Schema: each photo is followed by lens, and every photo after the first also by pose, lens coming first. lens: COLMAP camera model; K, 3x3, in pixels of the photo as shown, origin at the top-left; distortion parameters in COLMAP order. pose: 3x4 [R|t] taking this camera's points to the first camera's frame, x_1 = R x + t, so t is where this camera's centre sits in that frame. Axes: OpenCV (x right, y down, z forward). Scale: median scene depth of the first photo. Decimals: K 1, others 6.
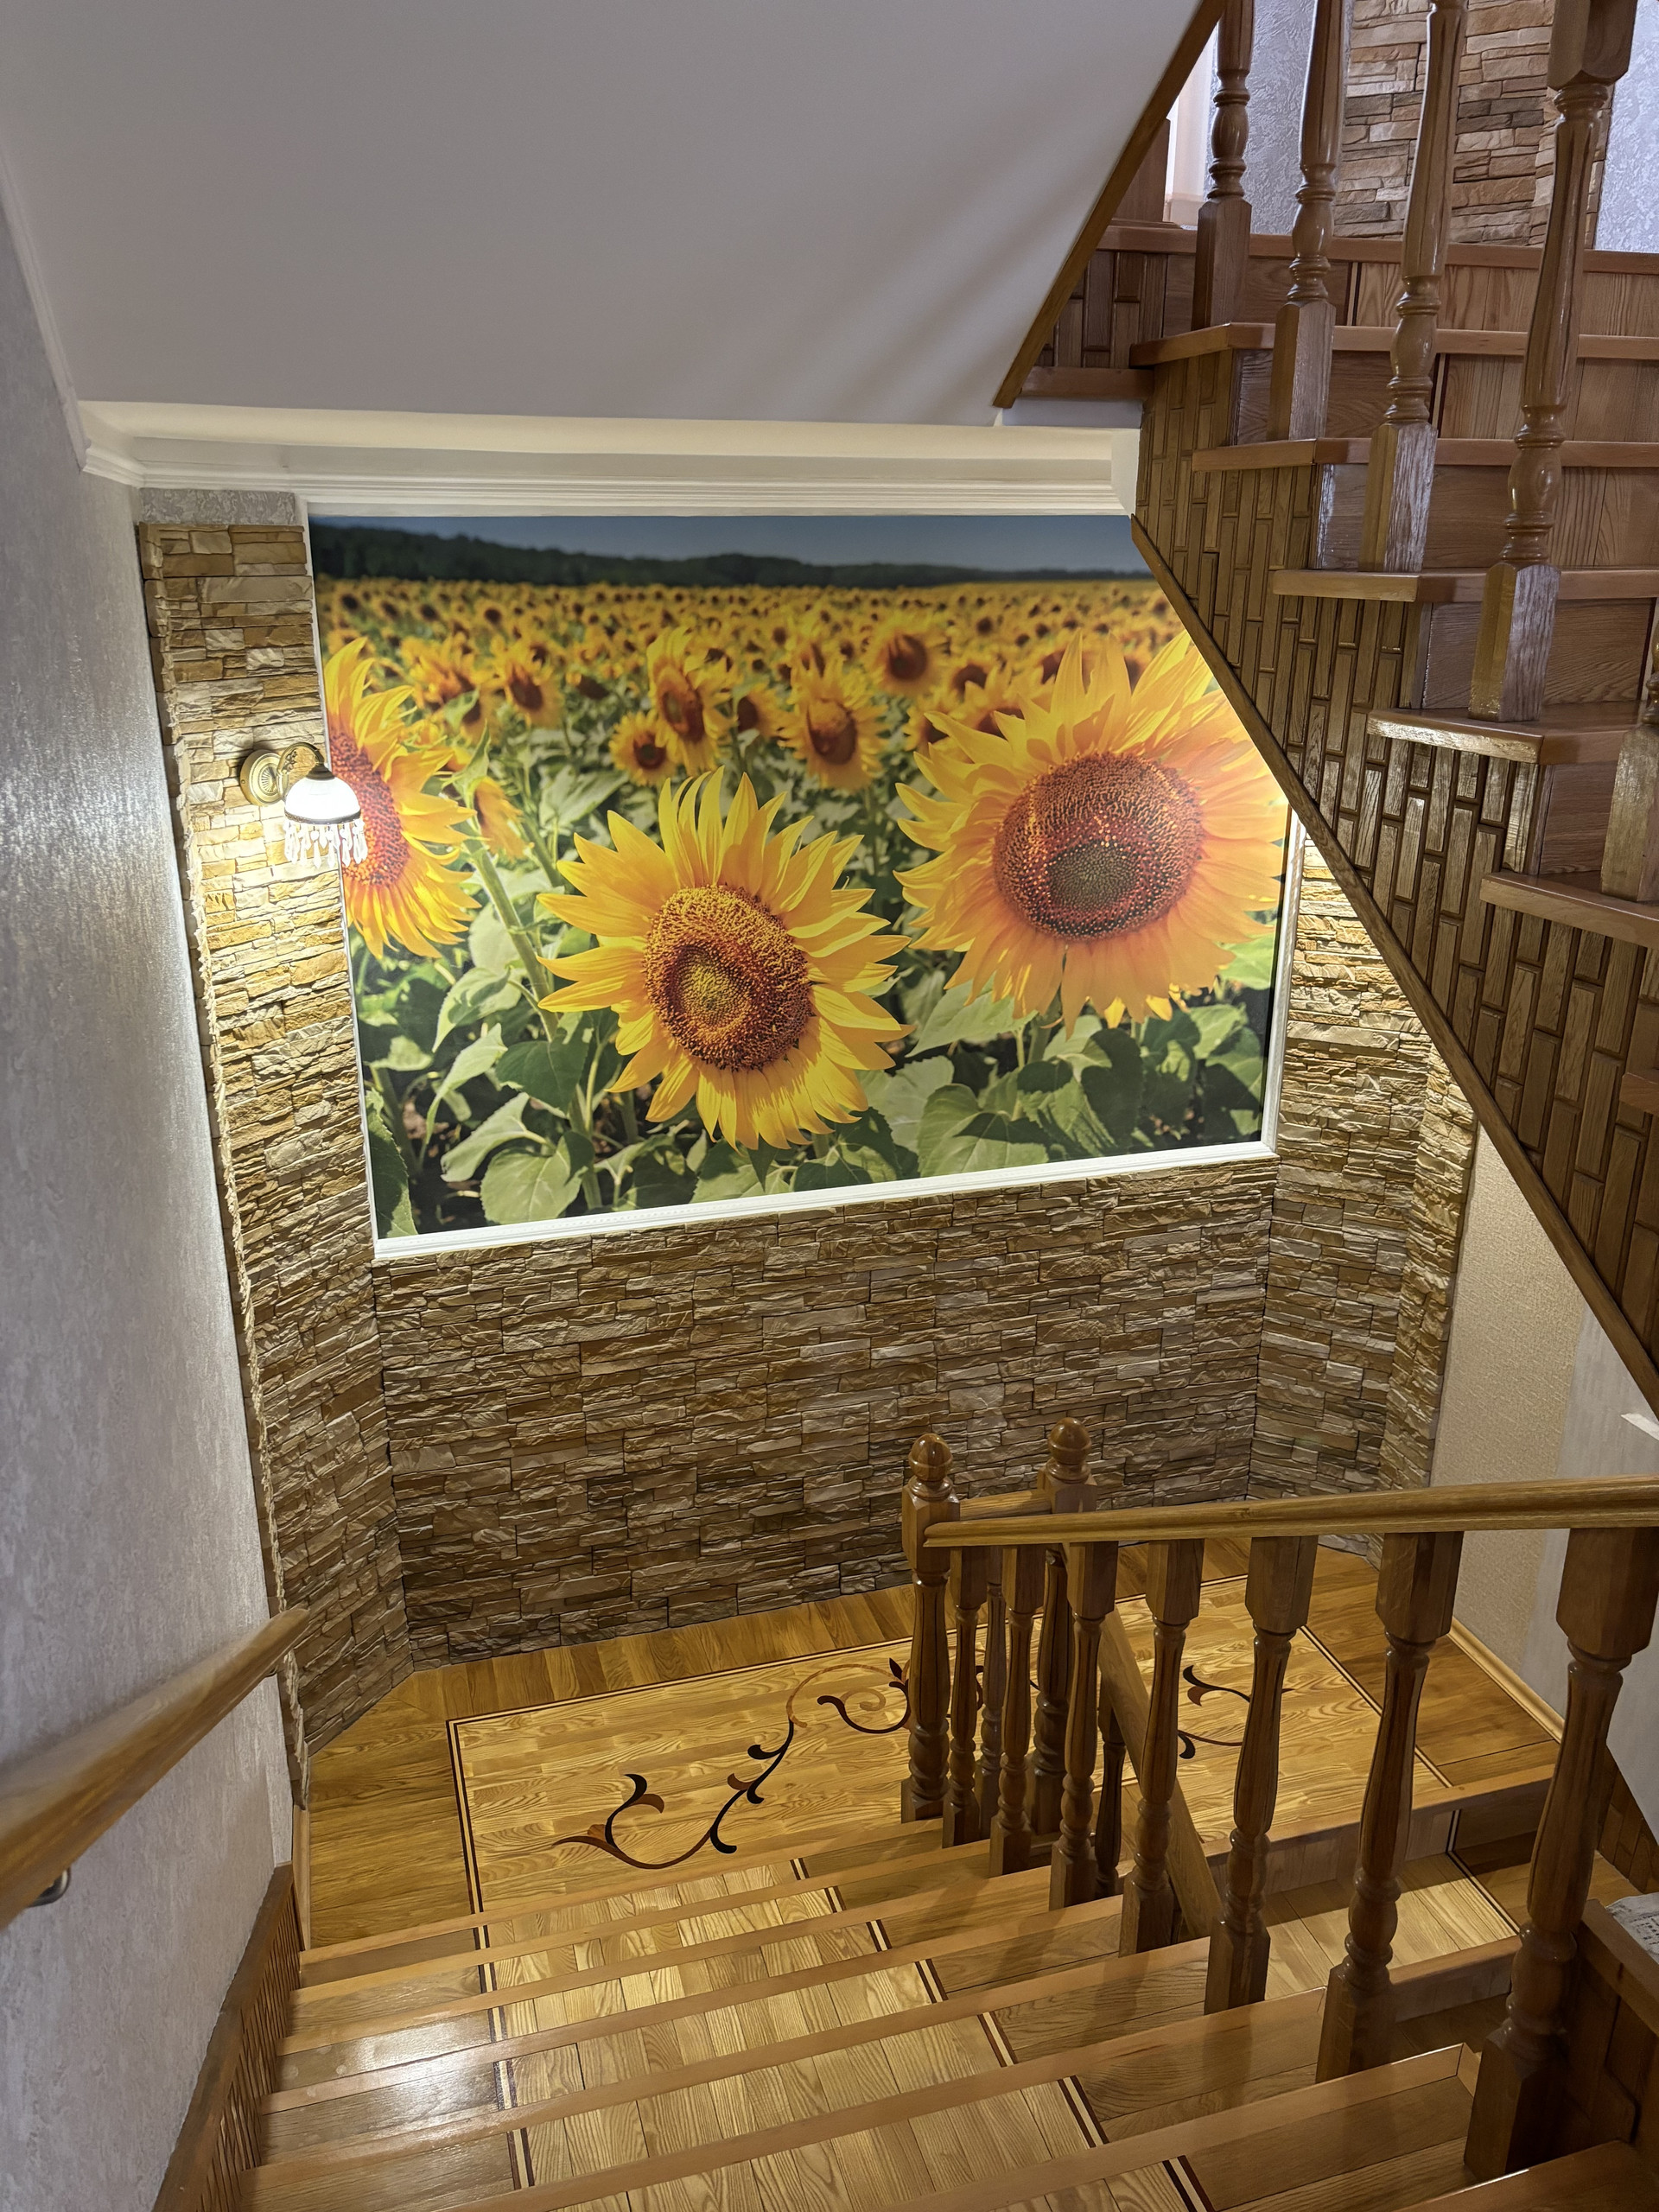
lens RADIAL K [[1675.0, 0, 818.4], [0, 1675.0, 1100.3], [0, 0, 1]] dist [0.004263, -0.002129]
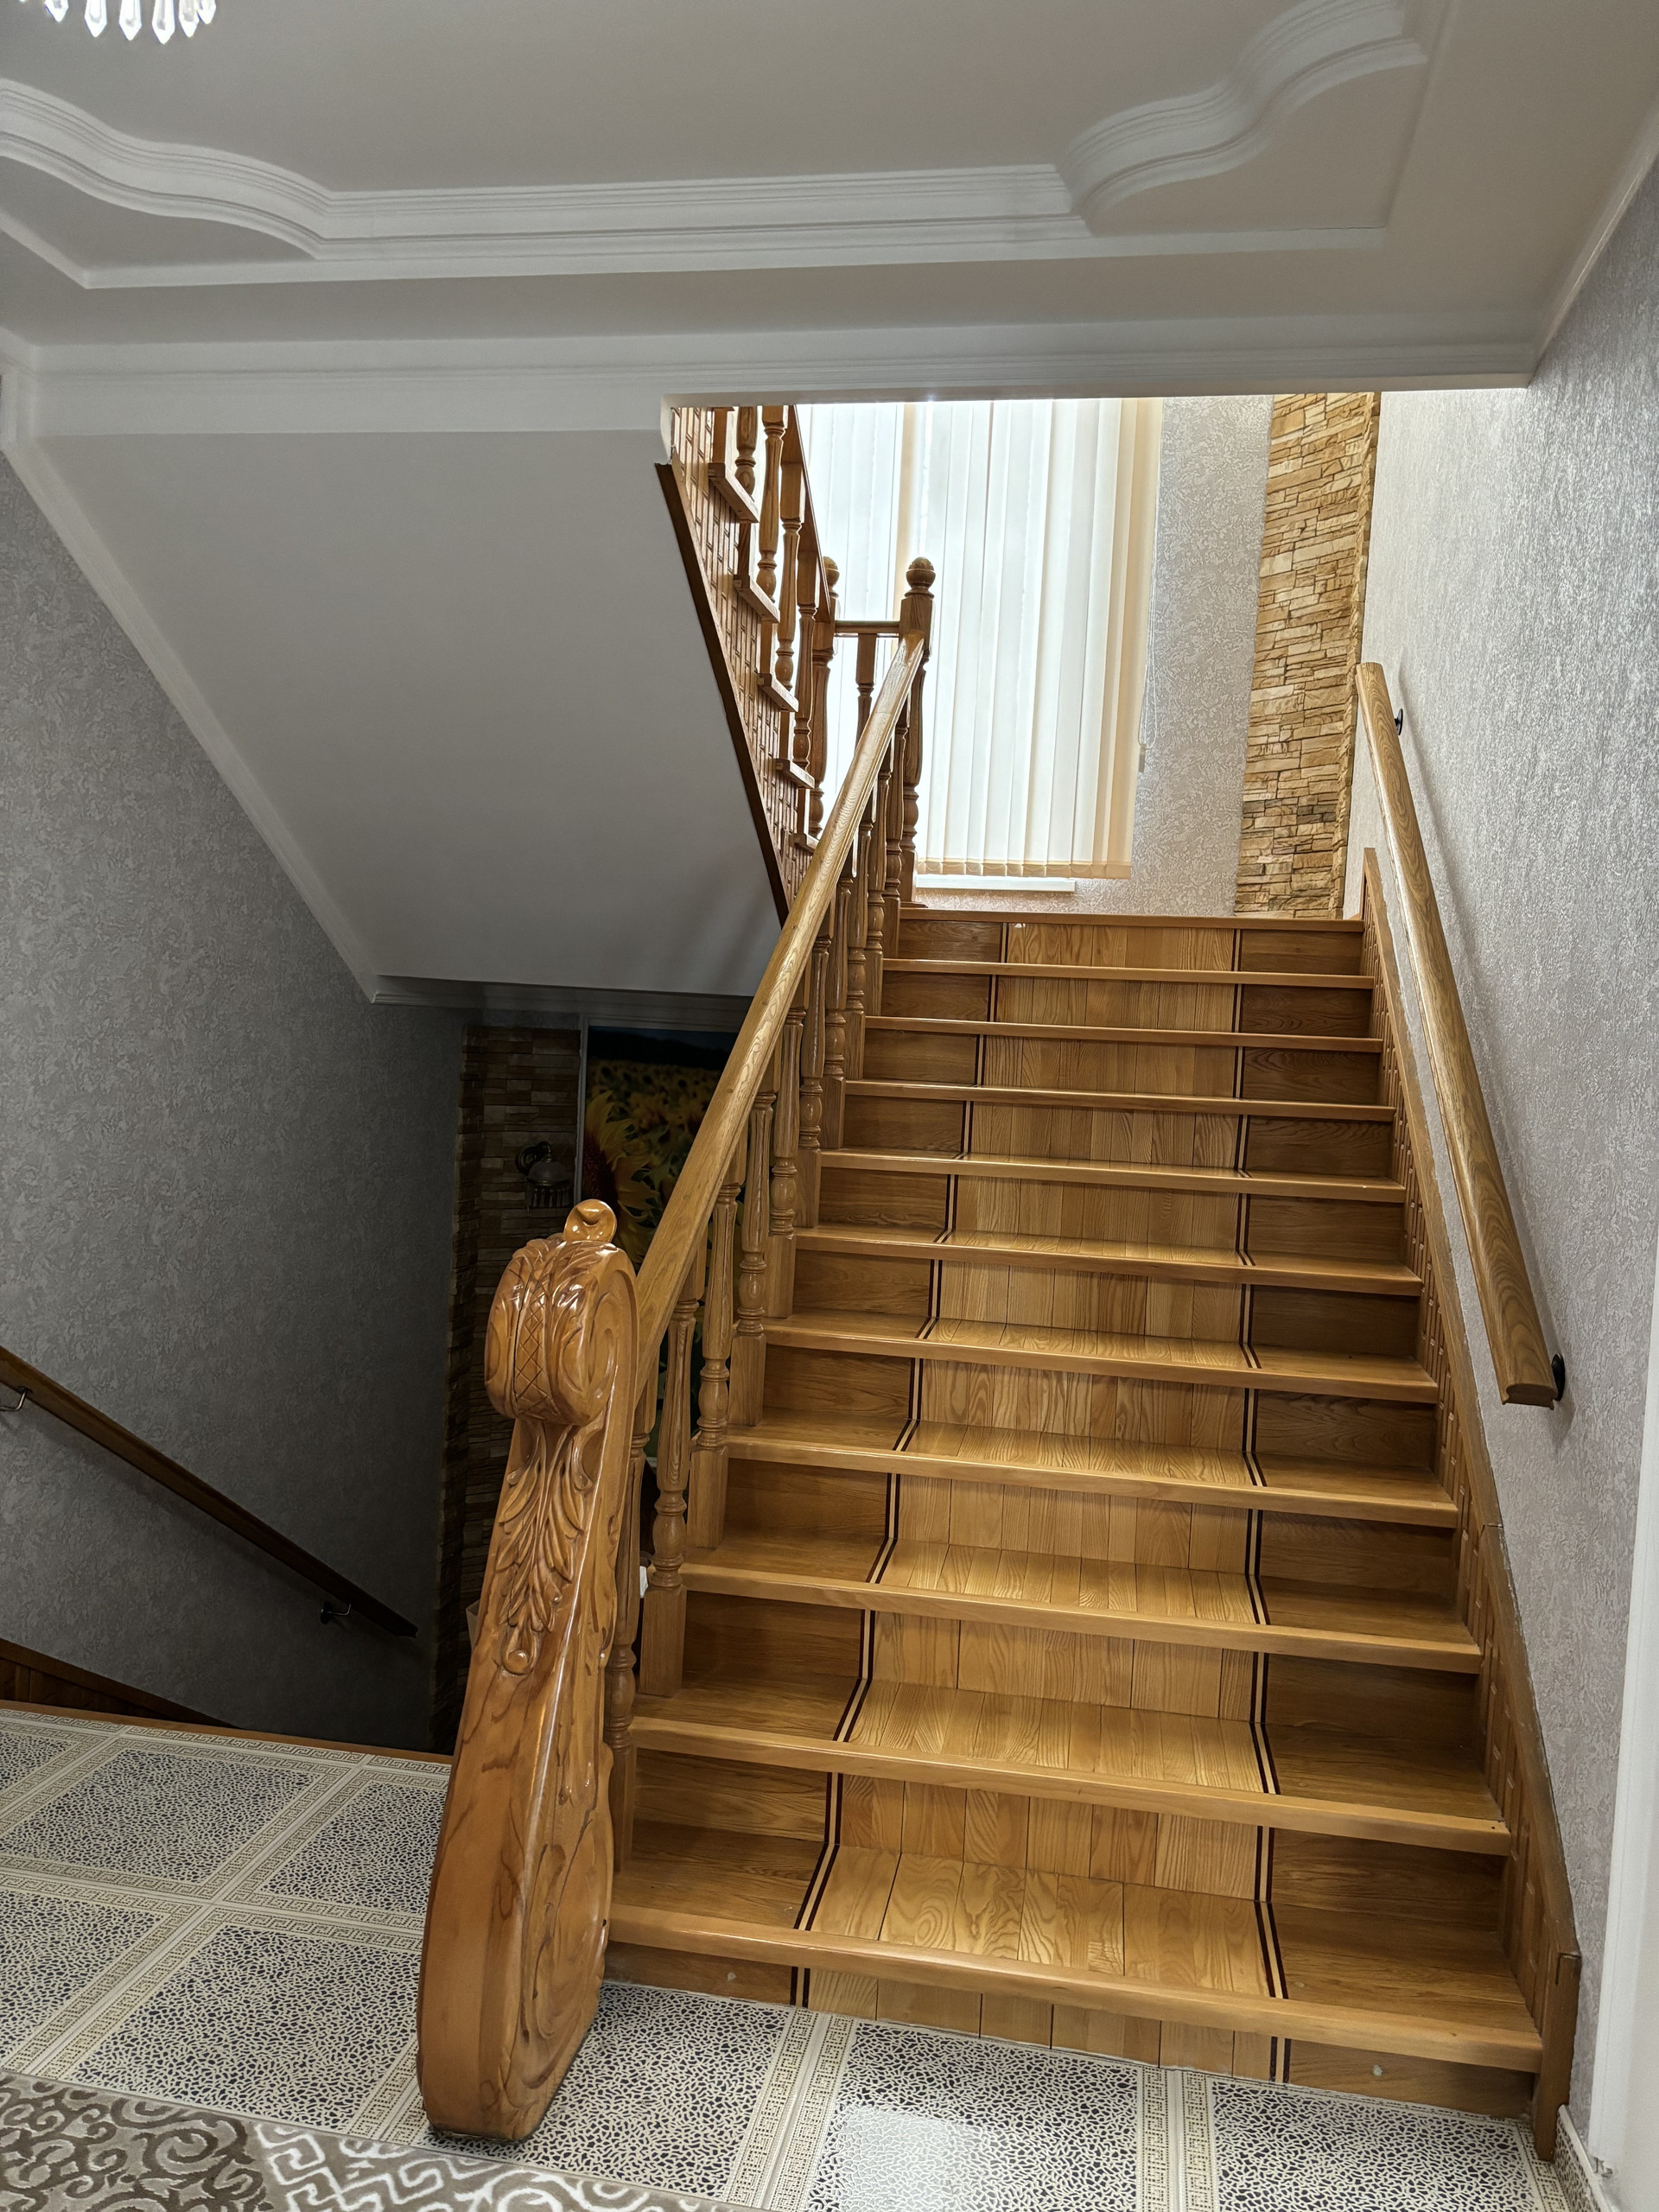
lens RADIAL K [[1675.0, 0, 824.8], [0, 1675.0, 1110.6], [0, 0, 1]] dist [0.004263, -0.002129]
pose [[0.890654, 0.069093, -0.449401, 0.602439], [-0.191225, 0.953645, -0.232365, 0.094665], [0.412515, 0.292894, 0.862580, -0.360925]]
